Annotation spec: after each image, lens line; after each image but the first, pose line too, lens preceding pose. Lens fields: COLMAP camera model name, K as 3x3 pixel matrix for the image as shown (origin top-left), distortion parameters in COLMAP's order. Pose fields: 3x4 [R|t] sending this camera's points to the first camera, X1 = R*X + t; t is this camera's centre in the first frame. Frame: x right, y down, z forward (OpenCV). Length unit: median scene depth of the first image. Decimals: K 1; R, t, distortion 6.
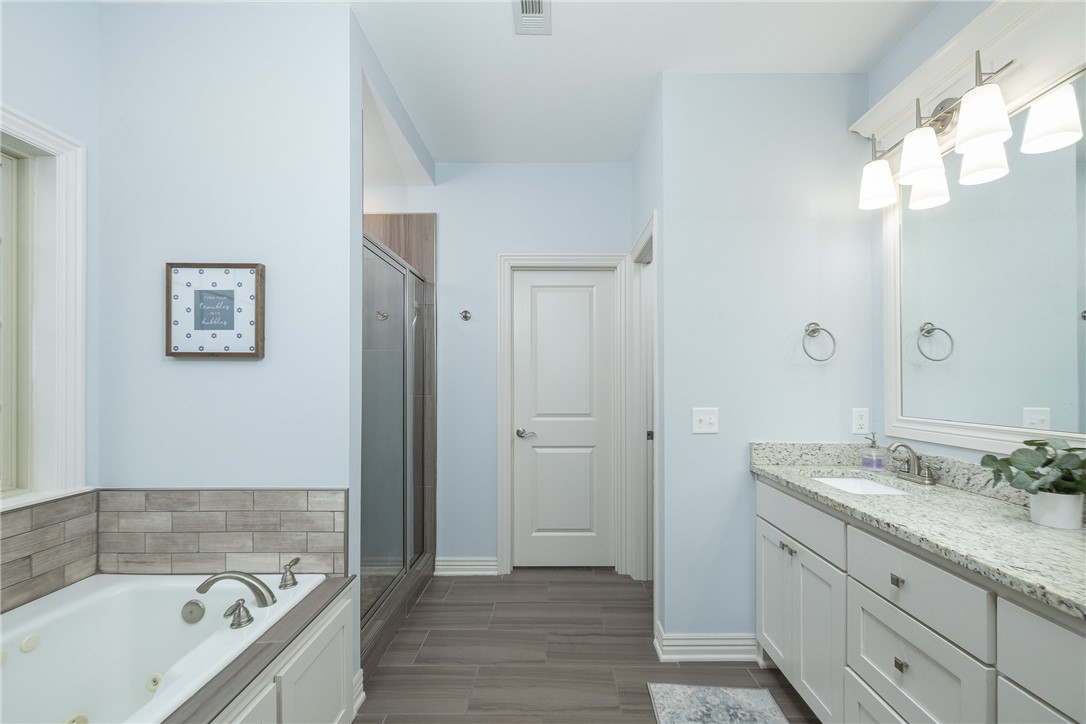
lens RADIAL K [[473.3, 0, 542.8], [0, 473.3, 374.4], [0, 0, 1]] dist [0.001647, -0.000086]
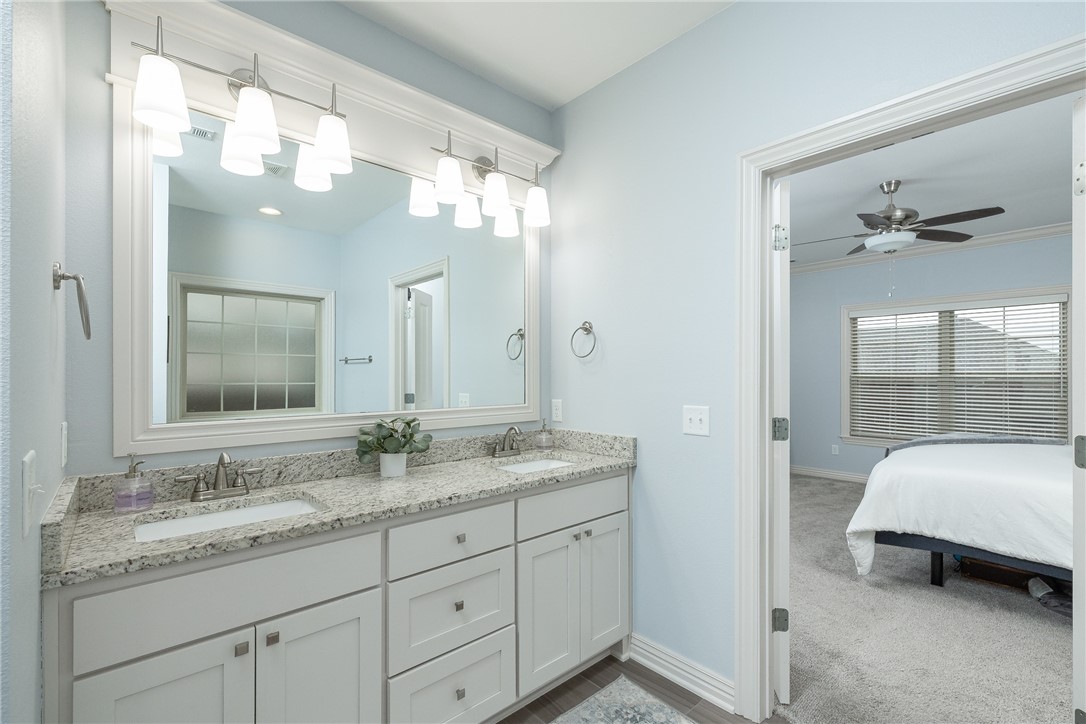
lens RADIAL K [[473.3, 0, 542.8], [0, 473.3, 374.4], [0, 0, 1]] dist [0.001647, -0.000086]
pose [[-0.685433, 0.000861, 0.728135, -0.274755], [-0.010215, 0.999890, -0.010798, 0.018599], [-0.728064, -0.014839, -0.685348, 1.573590]]
